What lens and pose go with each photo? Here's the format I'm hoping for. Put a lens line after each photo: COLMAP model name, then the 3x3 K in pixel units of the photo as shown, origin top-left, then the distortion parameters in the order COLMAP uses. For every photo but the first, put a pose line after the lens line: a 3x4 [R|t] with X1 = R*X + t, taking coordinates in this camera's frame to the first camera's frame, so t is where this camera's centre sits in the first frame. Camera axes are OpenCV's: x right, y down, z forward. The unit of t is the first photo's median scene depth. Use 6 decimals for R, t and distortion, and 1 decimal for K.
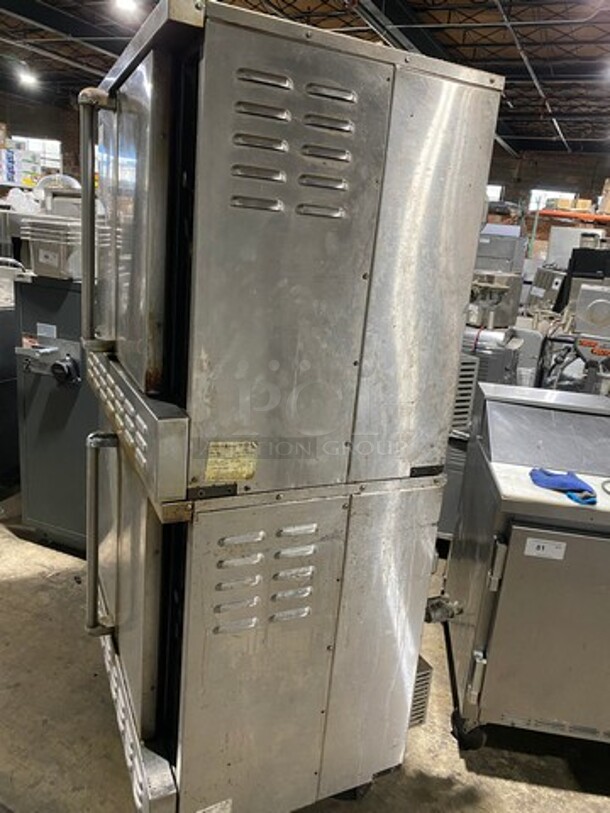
lens RADIAL K [[654.9, 0, 305.0], [0, 654.9, 406.5], [0, 0, 1]] dist [0.017398, -0.007539]
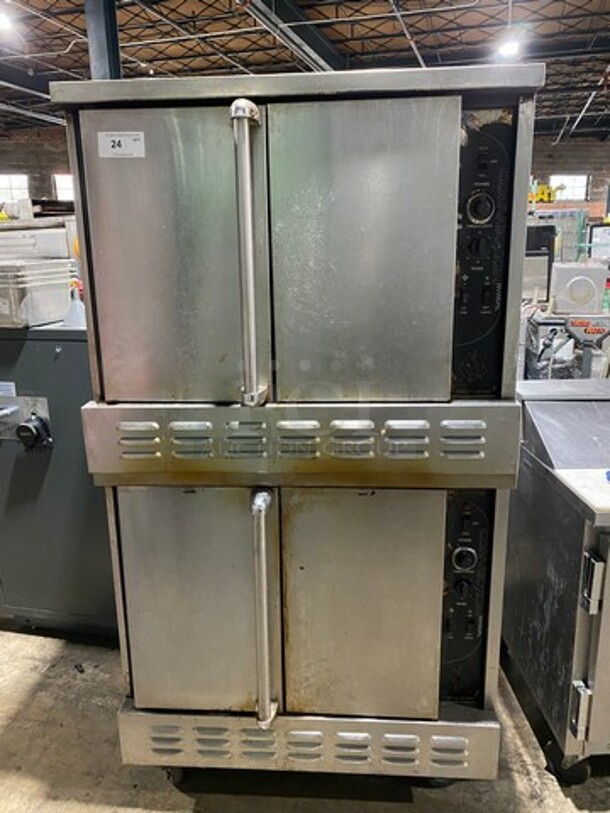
lens RADIAL K [[654.9, 0, 305.0], [0, 654.9, 406.5], [0, 0, 1]] dist [0.017398, -0.007539]
pose [[0.982536, -0.141950, 0.120303, -0.093494], [0.142717, 0.989761, 0.002258, -0.032372], [-0.119391, 0.014950, 0.992735, 0.083831]]
